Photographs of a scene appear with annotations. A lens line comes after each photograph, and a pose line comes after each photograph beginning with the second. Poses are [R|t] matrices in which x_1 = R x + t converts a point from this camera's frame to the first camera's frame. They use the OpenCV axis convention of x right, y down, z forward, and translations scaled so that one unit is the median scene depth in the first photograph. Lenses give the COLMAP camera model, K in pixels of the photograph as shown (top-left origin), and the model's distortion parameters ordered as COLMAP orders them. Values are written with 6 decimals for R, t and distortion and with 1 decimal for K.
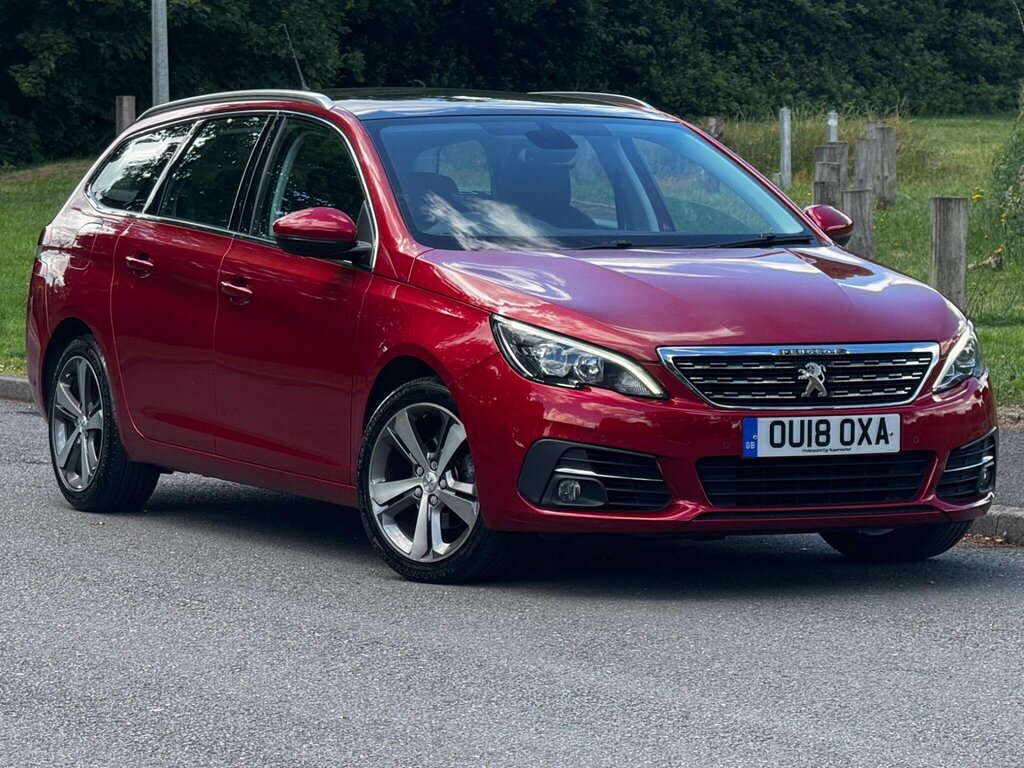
lens RADIAL K [[4732.9, 0, 512.0], [0, 4732.9, 384.0], [0, 0, 1]] dist [0.248948, 2.393052]
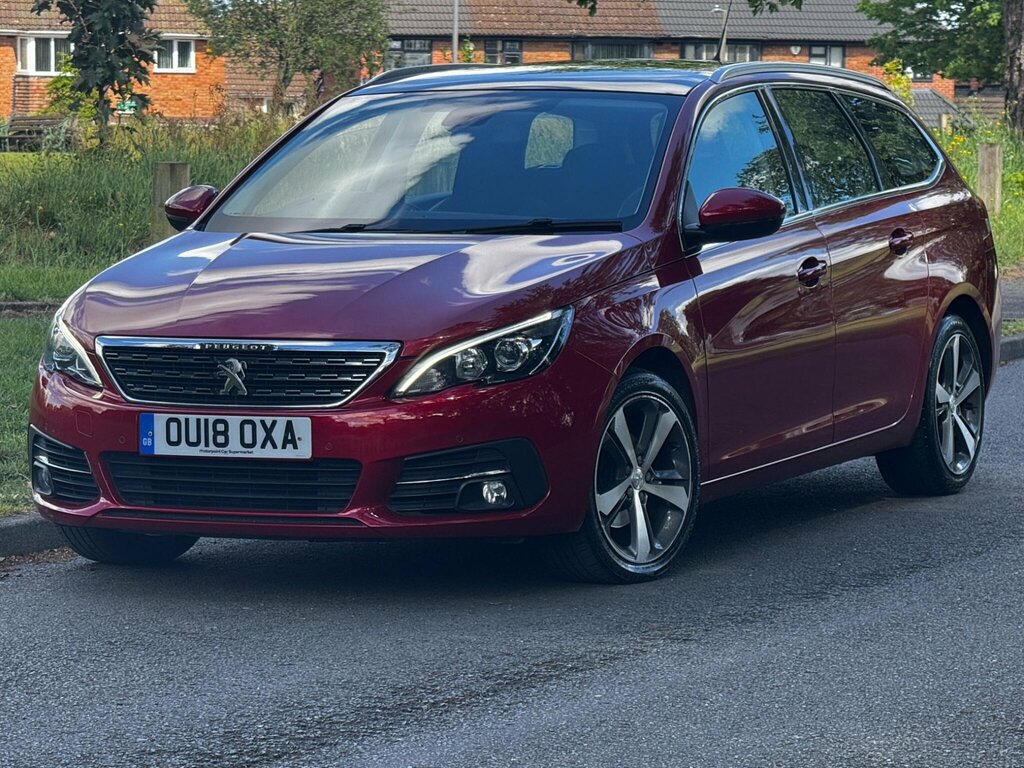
lens RADIAL K [[5519.3, 0, 512.0], [0, 5519.3, 384.0], [0, 0, 1]] dist [0.235995, 4.646471]
pose [[0.624949, 0.046534, -0.779277, 0.949908], [-0.030228, 0.998916, 0.035407, -0.039760], [0.780080, 0.001428, 0.625678, 0.355606]]
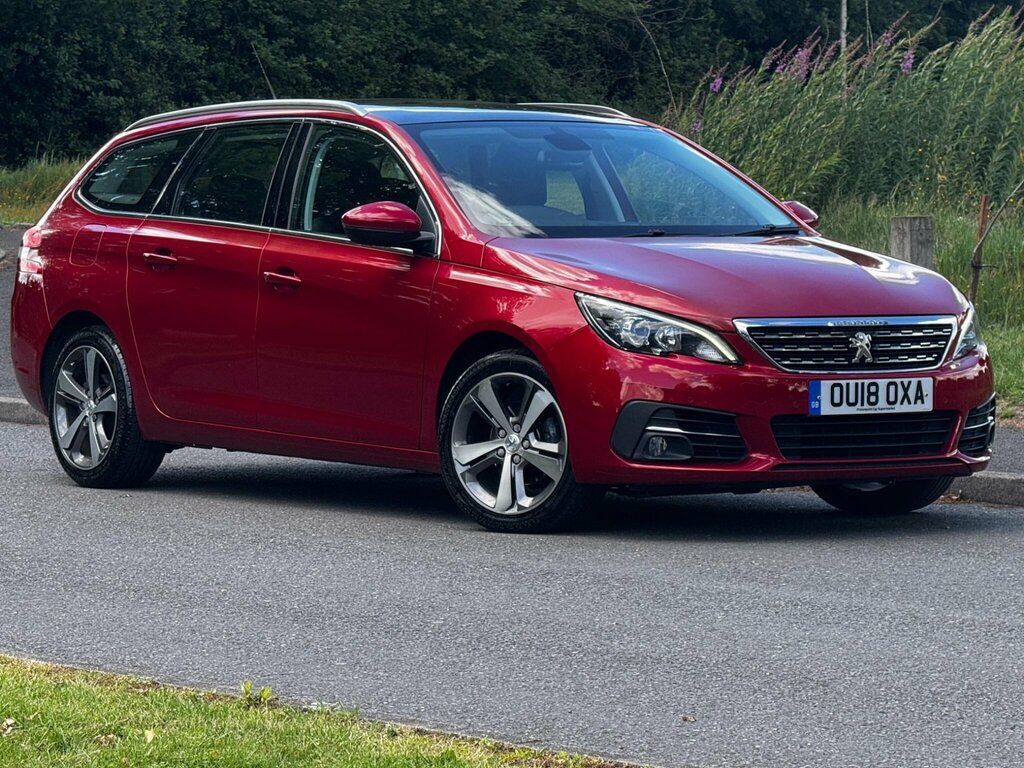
lens RADIAL K [[4732.9, 0, 512.0], [0, 4732.9, 384.0], [0, 0, 1]] dist [0.248948, 2.393052]
pose [[0.989128, -0.008282, 0.146820, -0.185688], [0.010271, 0.999865, -0.012796, 0.021474], [-0.146695, 0.014165, 0.989080, -0.111606]]
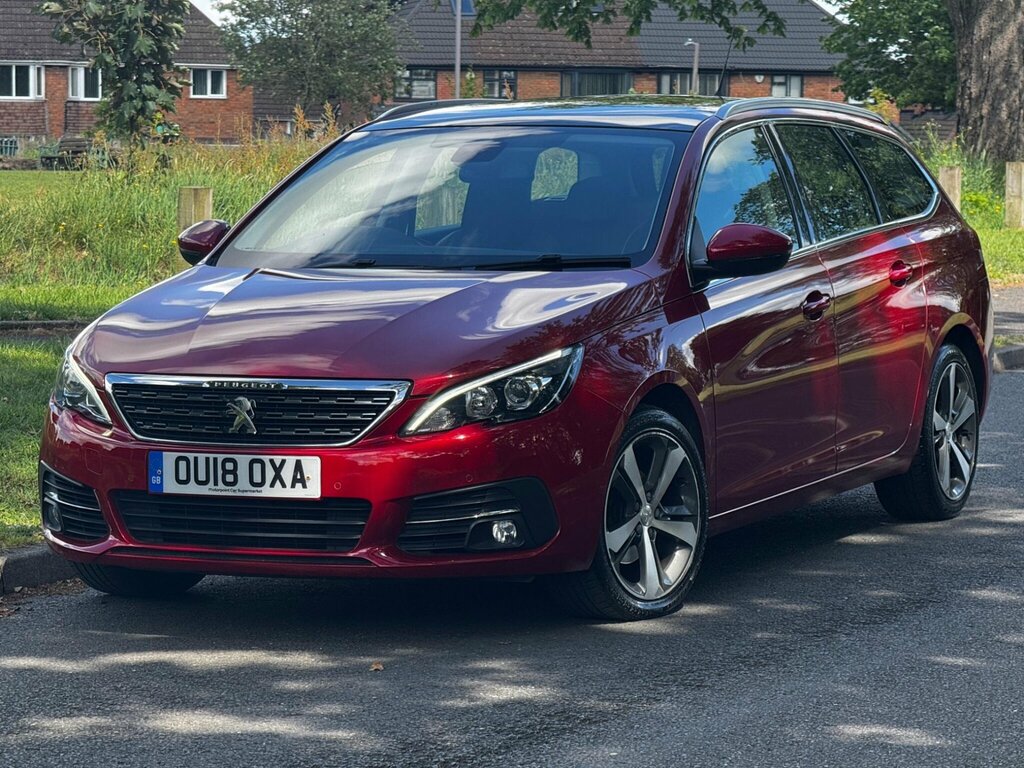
lens RADIAL K [[4732.9, 0, 512.0], [0, 4732.9, 384.0], [0, 0, 1]] dist [0.248948, 2.393052]
pose [[0.626227, 0.050080, -0.778030, 0.824022], [-0.030393, 0.998744, 0.039824, -0.045816], [0.779048, -0.001292, 0.626963, 0.451756]]
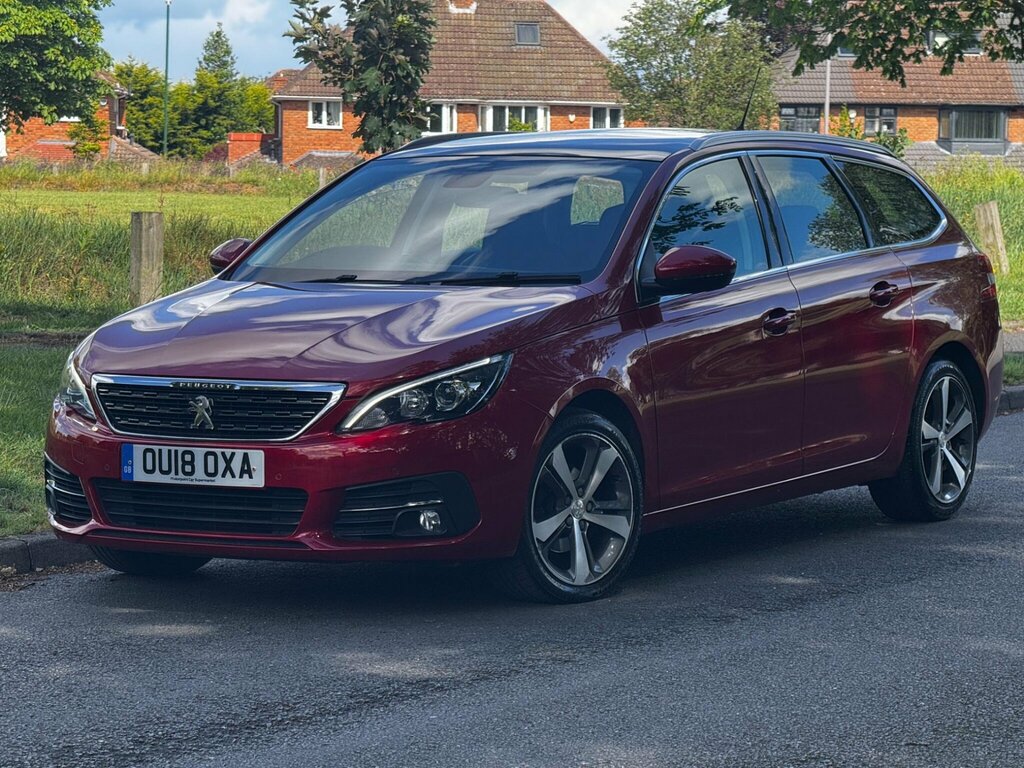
lens RADIAL K [[4465.9, 0, 429.5], [0, 4465.9, 384.4], [0, 0, 1]] dist [0.292619, 4.024963]
pose [[0.520820, 0.053387, -0.851996, 0.927598], [-0.037656, 0.998508, 0.039549, -0.047779], [0.852836, 0.011485, 0.522053, 0.525558]]
